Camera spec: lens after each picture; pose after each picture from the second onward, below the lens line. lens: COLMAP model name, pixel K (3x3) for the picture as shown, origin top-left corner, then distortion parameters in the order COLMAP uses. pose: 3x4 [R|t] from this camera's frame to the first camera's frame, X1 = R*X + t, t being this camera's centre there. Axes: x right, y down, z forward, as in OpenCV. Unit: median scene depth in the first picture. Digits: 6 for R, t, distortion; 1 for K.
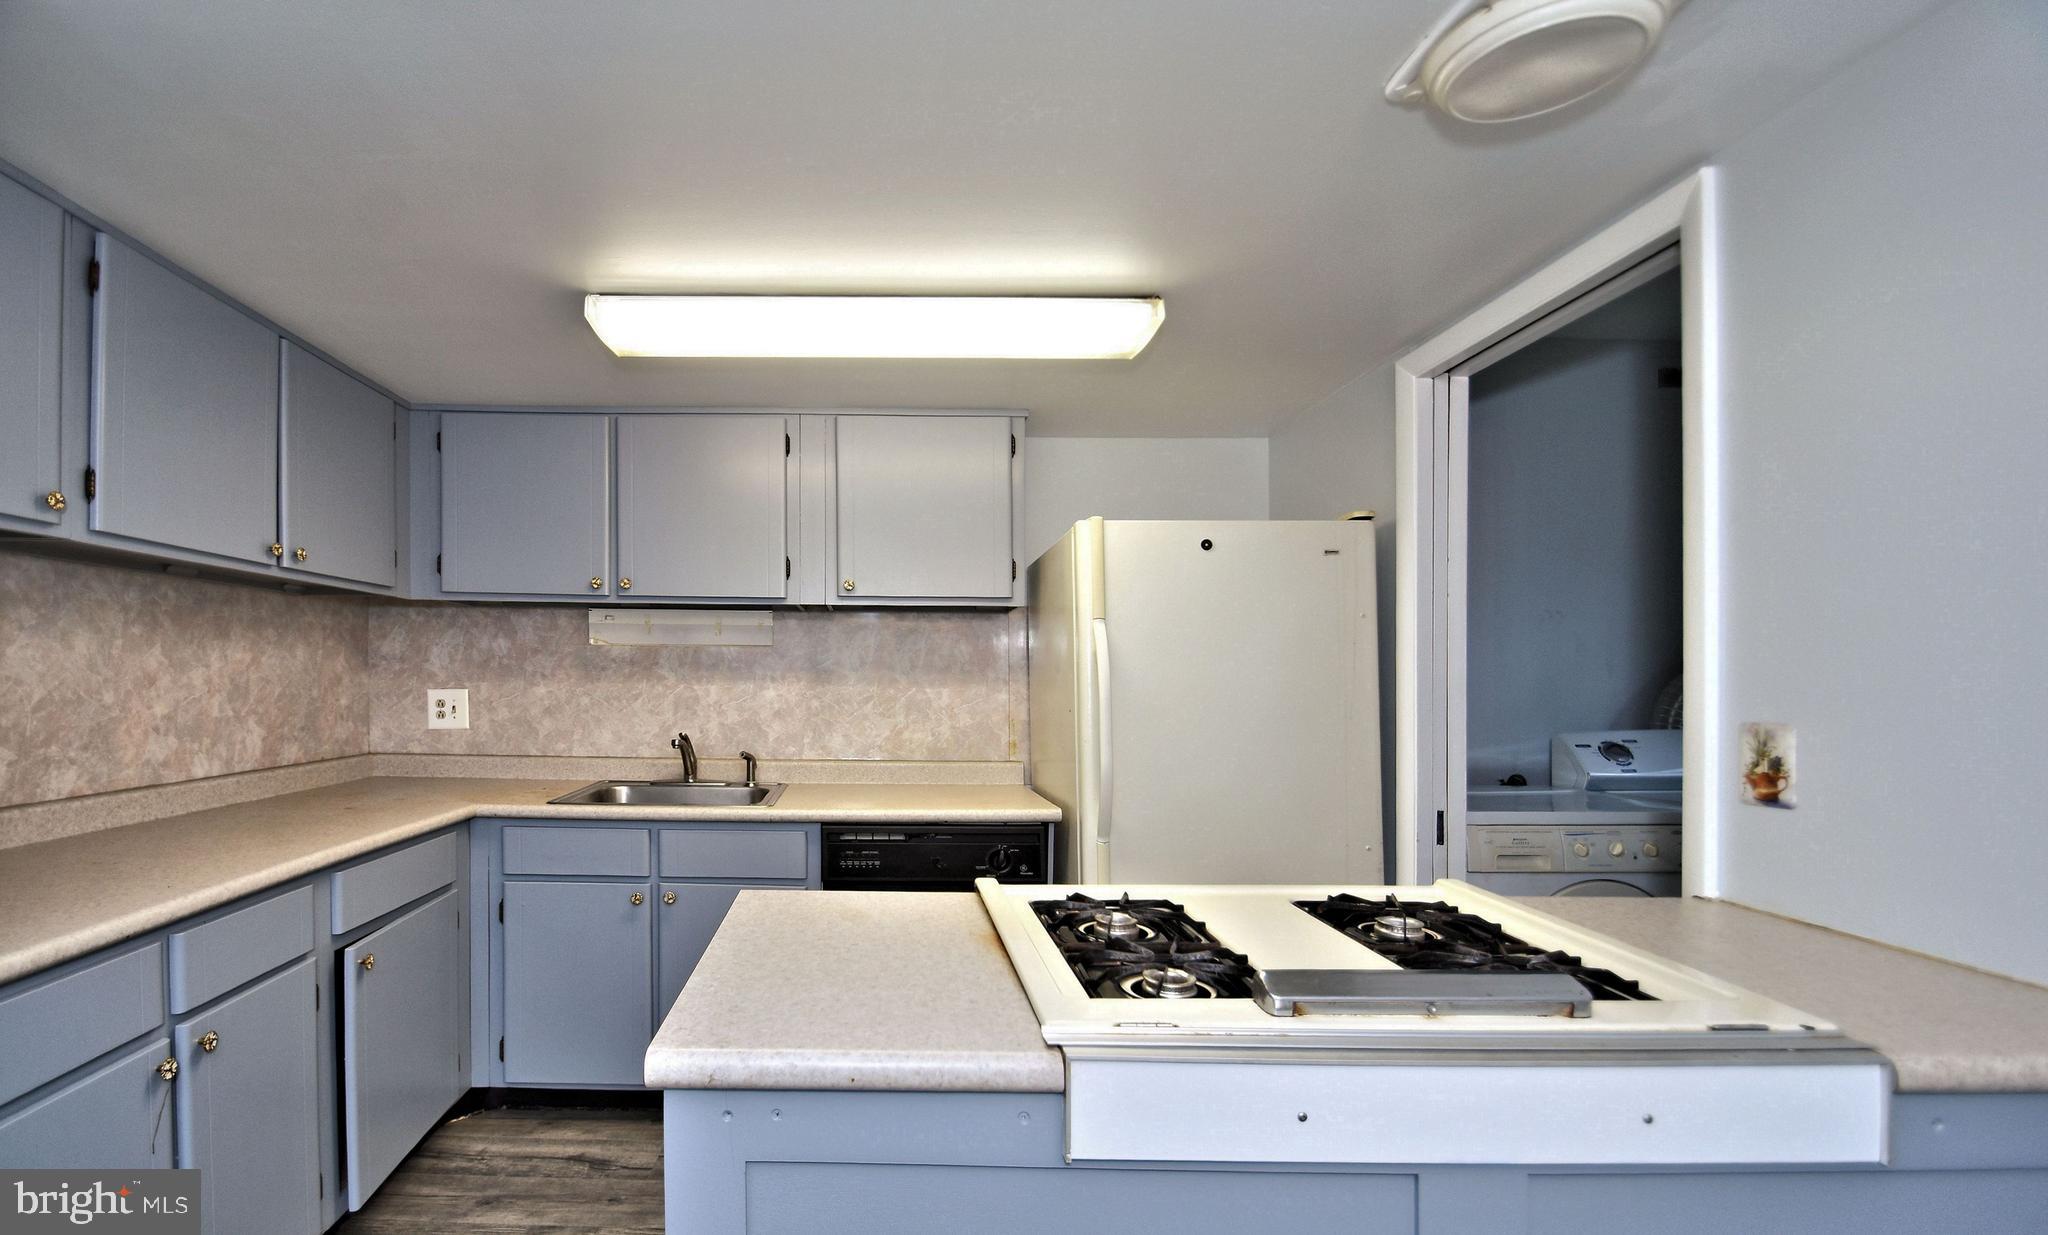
lens RADIAL K [[898.6, 0, 825.6], [0, 898.6, 665.3], [0, 0, 1]] dist [-0.013435, -0.002329]
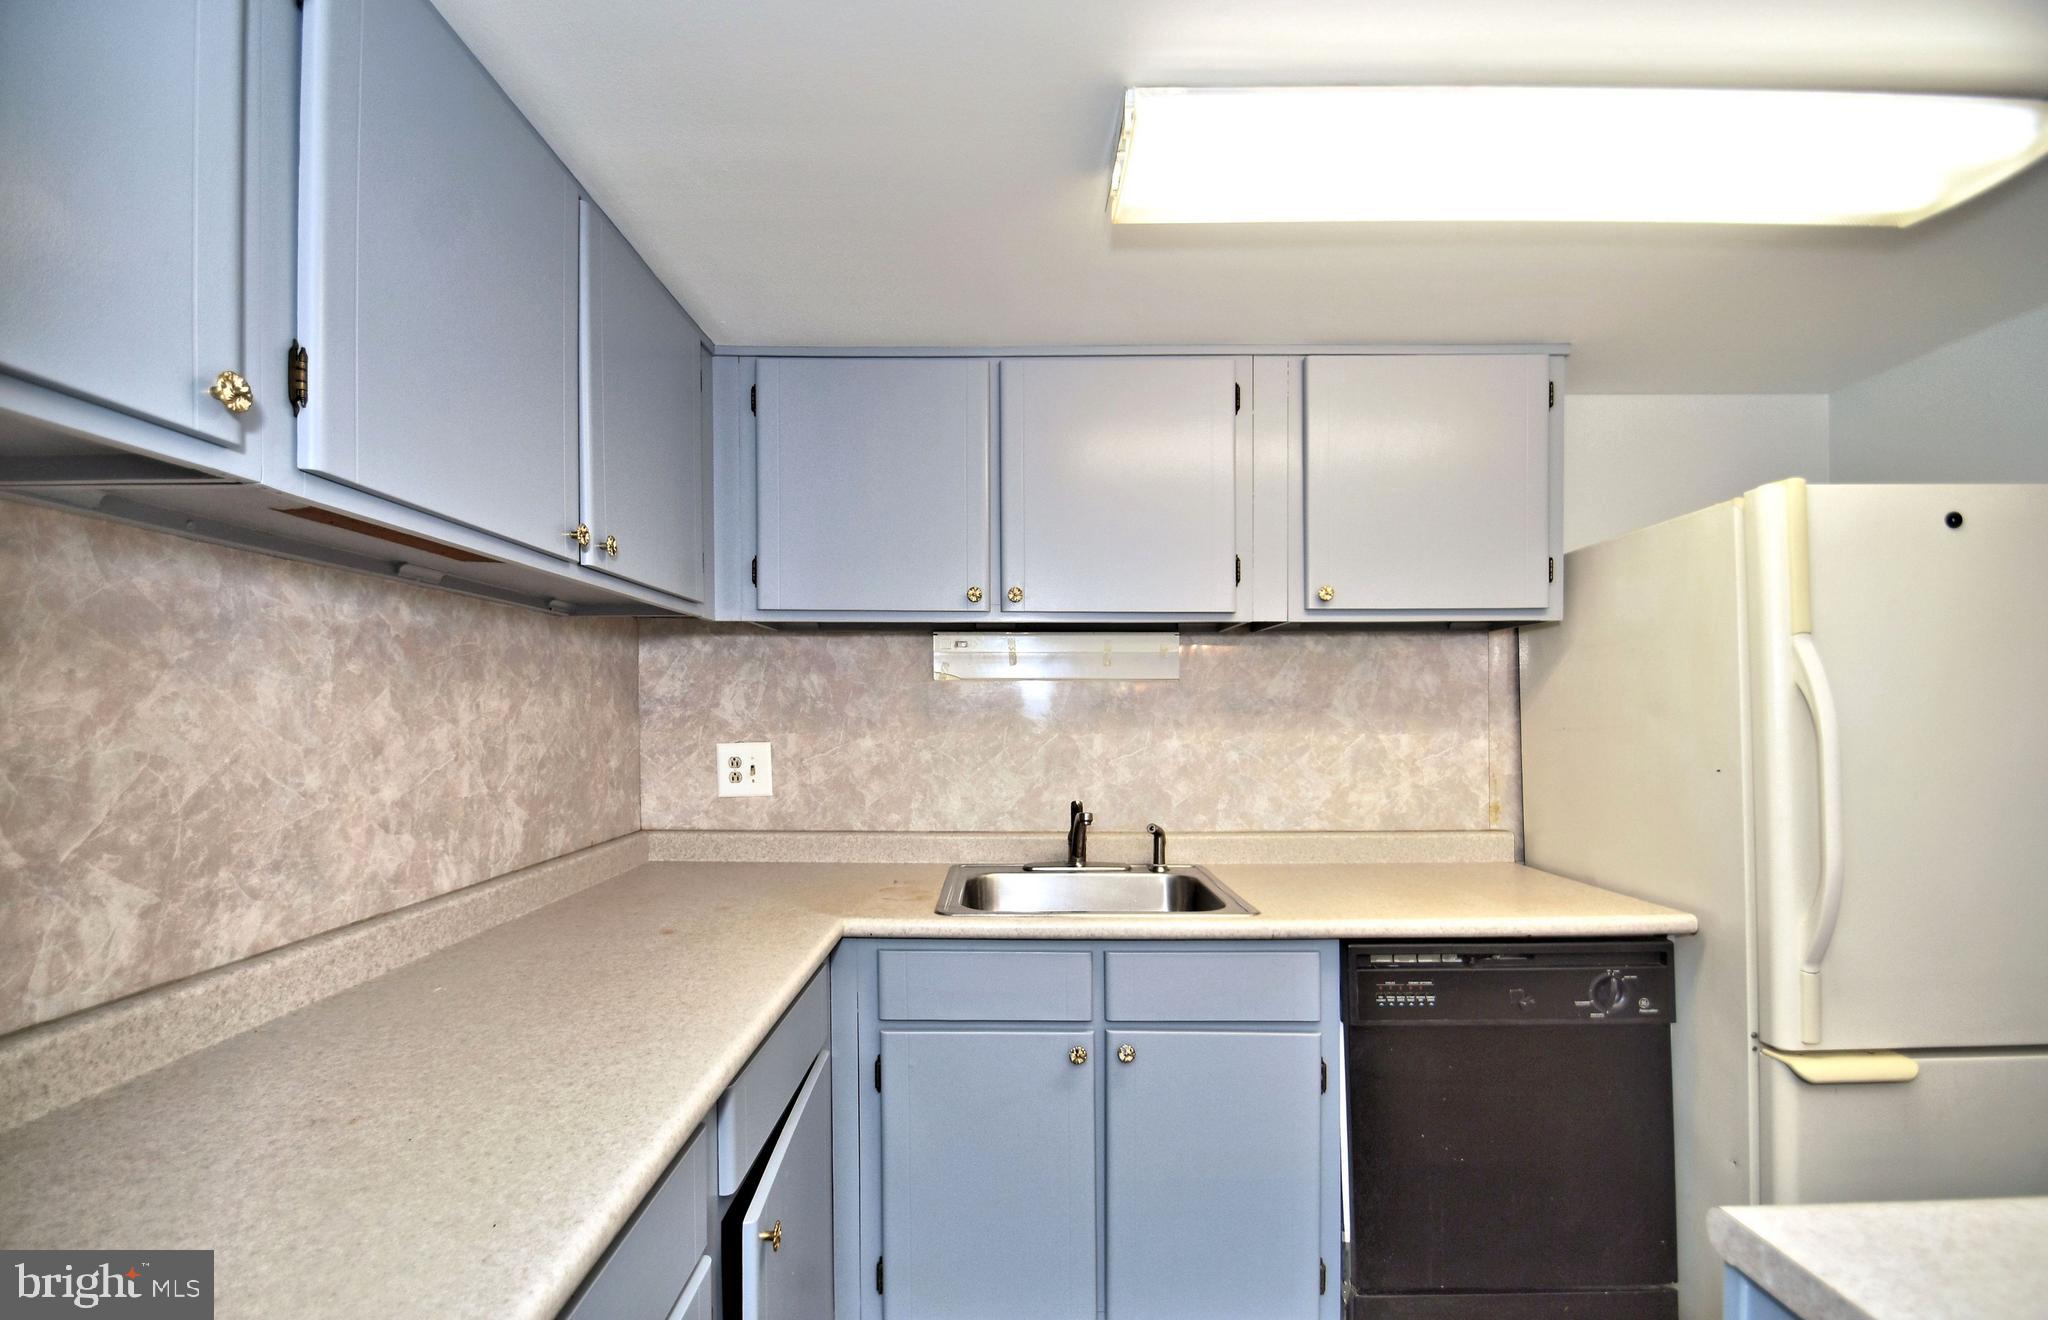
lens RADIAL K [[882.2, 0, 951.5], [0, 882.2, 693.5], [0, 0, 1]] dist [0.001303, -0.003738]
pose [[0.999768, -0.011928, -0.017910, -0.289818], [0.011845, 0.999919, -0.004695, -0.011198], [0.017965, 0.004482, 0.999829, 0.328168]]
